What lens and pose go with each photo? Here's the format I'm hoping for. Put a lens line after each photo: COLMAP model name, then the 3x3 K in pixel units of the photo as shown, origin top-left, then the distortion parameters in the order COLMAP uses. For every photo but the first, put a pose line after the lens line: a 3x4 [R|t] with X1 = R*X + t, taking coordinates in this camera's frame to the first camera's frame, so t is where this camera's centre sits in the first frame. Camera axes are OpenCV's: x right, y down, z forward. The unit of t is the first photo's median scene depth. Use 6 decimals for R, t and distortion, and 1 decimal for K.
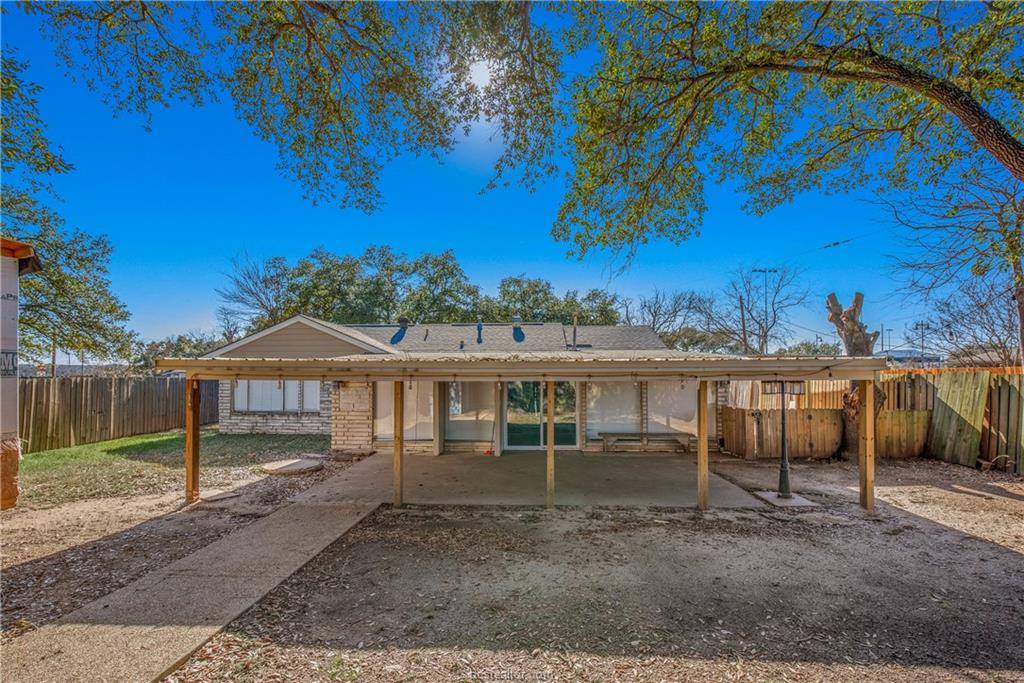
lens RADIAL K [[449.8, 0, 512.9], [0, 449.8, 365.1], [0, 0, 1]] dist [0.003071, -0.000469]
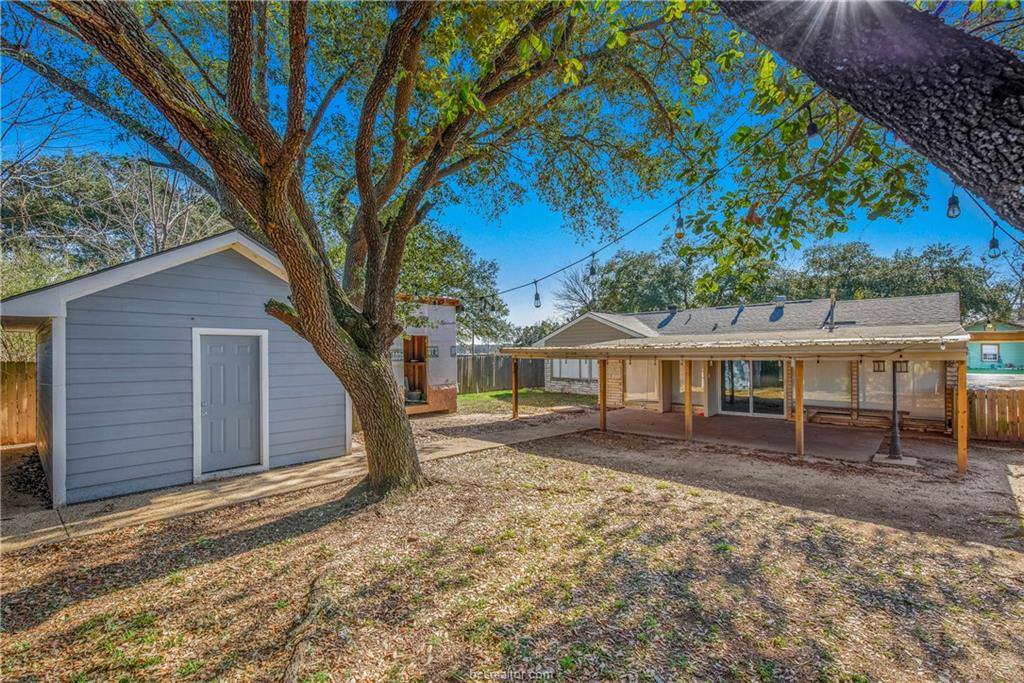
lens RADIAL K [[441.9, 0, 512.0], [0, 441.9, 341.5], [0, 0, 1]] dist [0.000825, -0.000089]
pose [[0.759126, -0.022030, -0.650571, 0.276540], [0.022489, 0.999718, -0.007611, -0.013624], [0.650556, -0.008853, 0.759407, -0.248747]]
